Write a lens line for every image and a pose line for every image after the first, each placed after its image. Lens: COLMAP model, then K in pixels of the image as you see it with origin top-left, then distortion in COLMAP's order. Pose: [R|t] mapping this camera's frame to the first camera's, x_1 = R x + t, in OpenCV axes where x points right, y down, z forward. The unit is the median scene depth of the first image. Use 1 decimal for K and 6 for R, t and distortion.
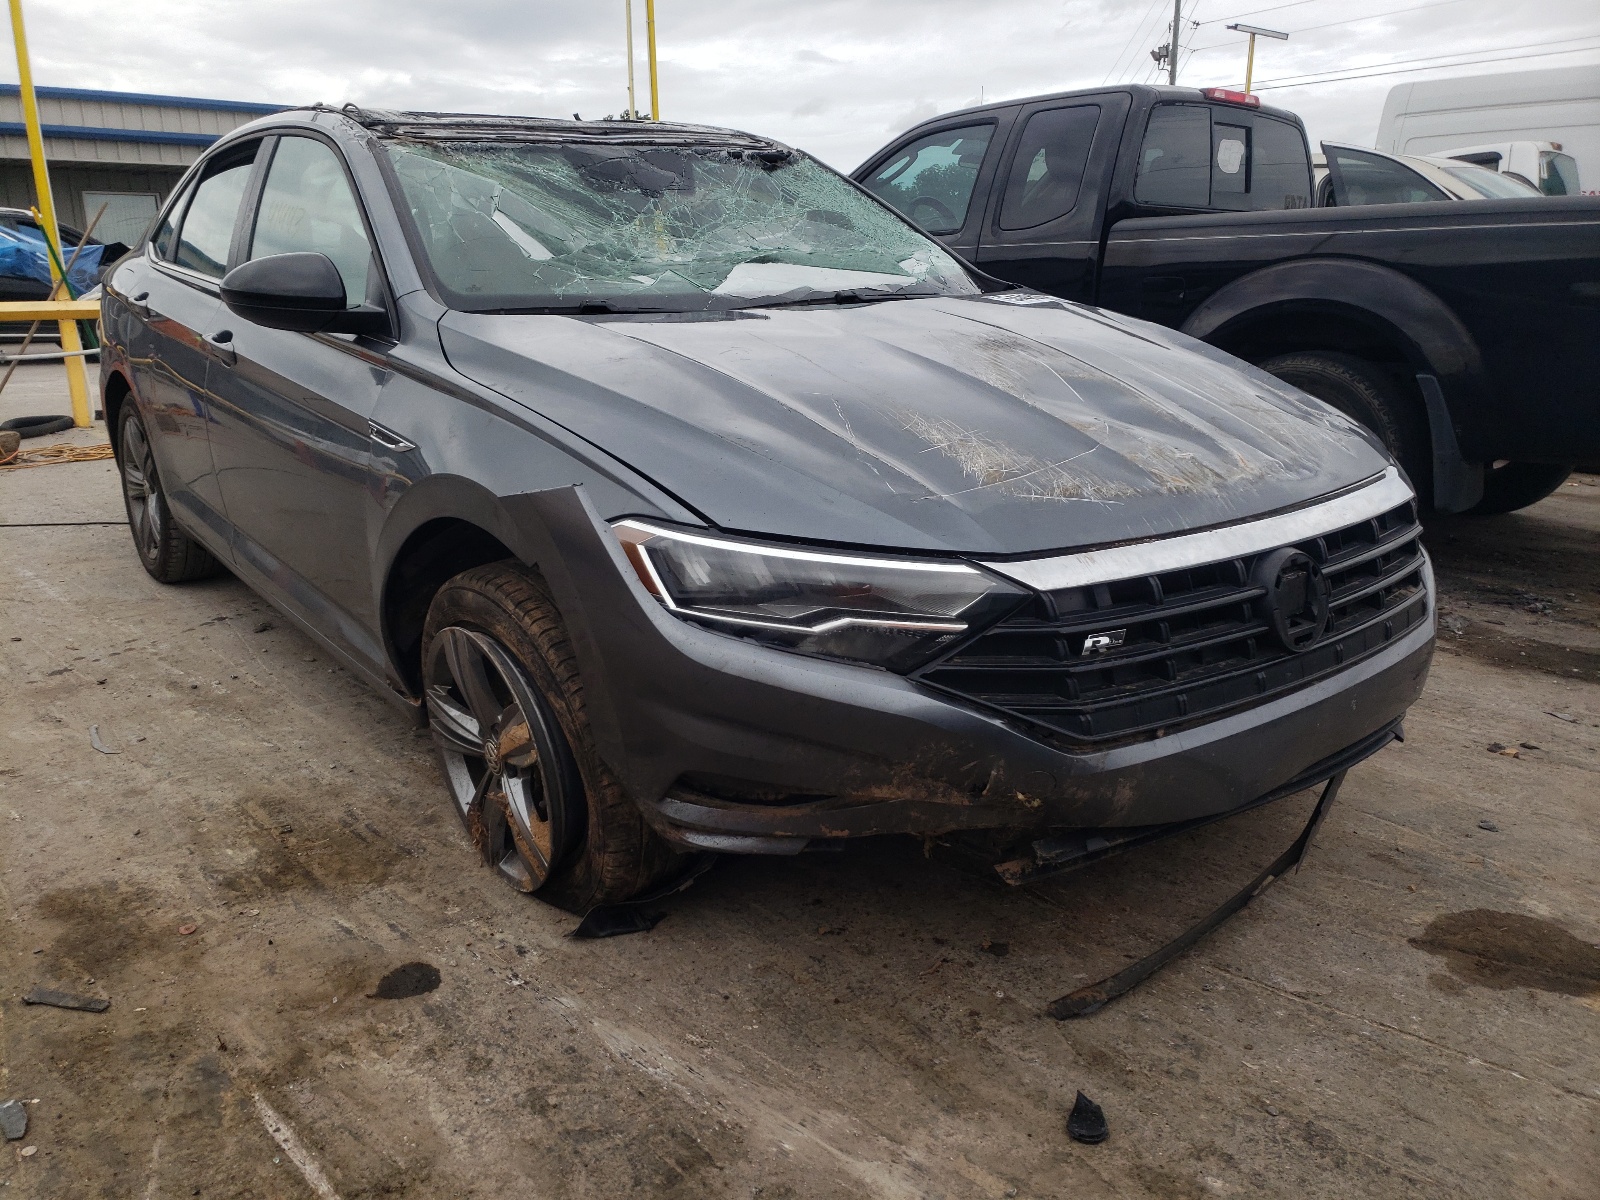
lens RADIAL K [[1417.1, 0, 797.1], [0, 1417.1, 598.3], [0, 0, 1]] dist [0.036194, 0.029562]
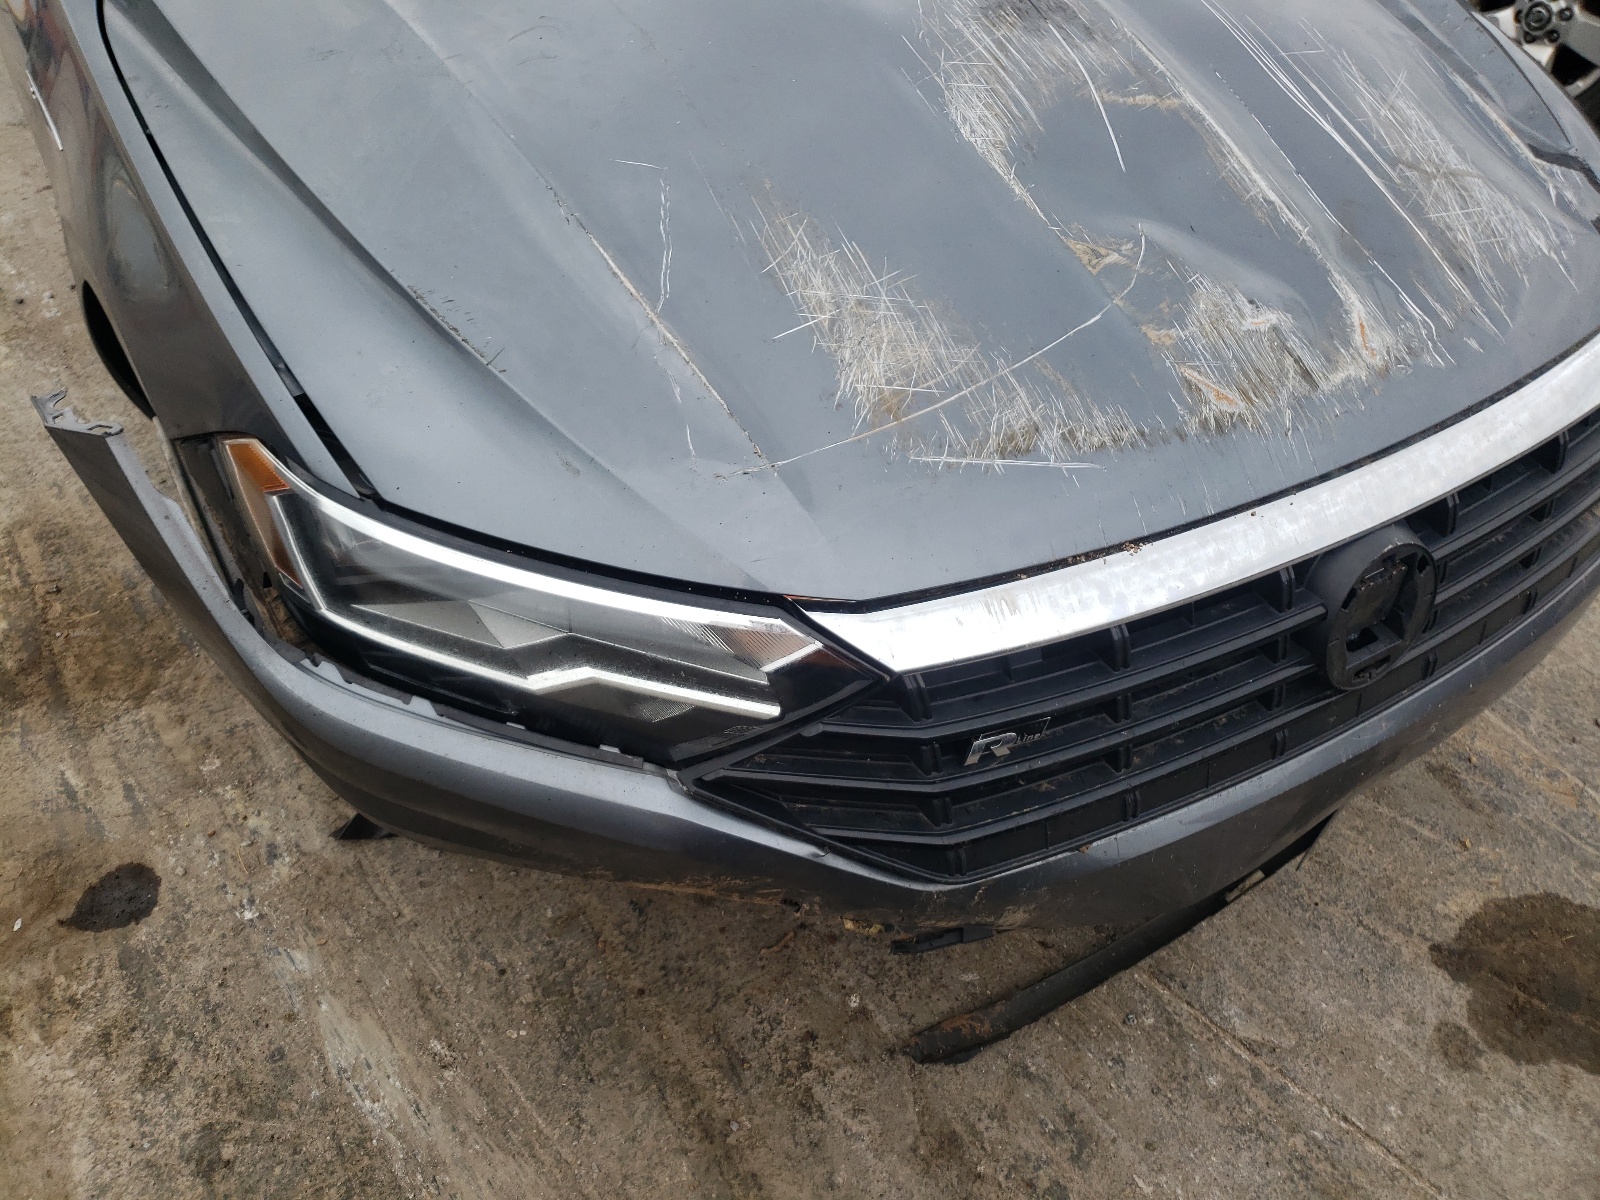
lens RADIAL K [[1345.8, 0, 797.8], [0, 1345.8, 596.5], [0, 0, 1]] dist [0.025255, -0.005223]
pose [[0.989142, 0.117755, -0.087934, 0.153944], [-0.064922, 0.886897, 0.457383, -0.256872], [0.131847, -0.446708, 0.884911, 0.453756]]
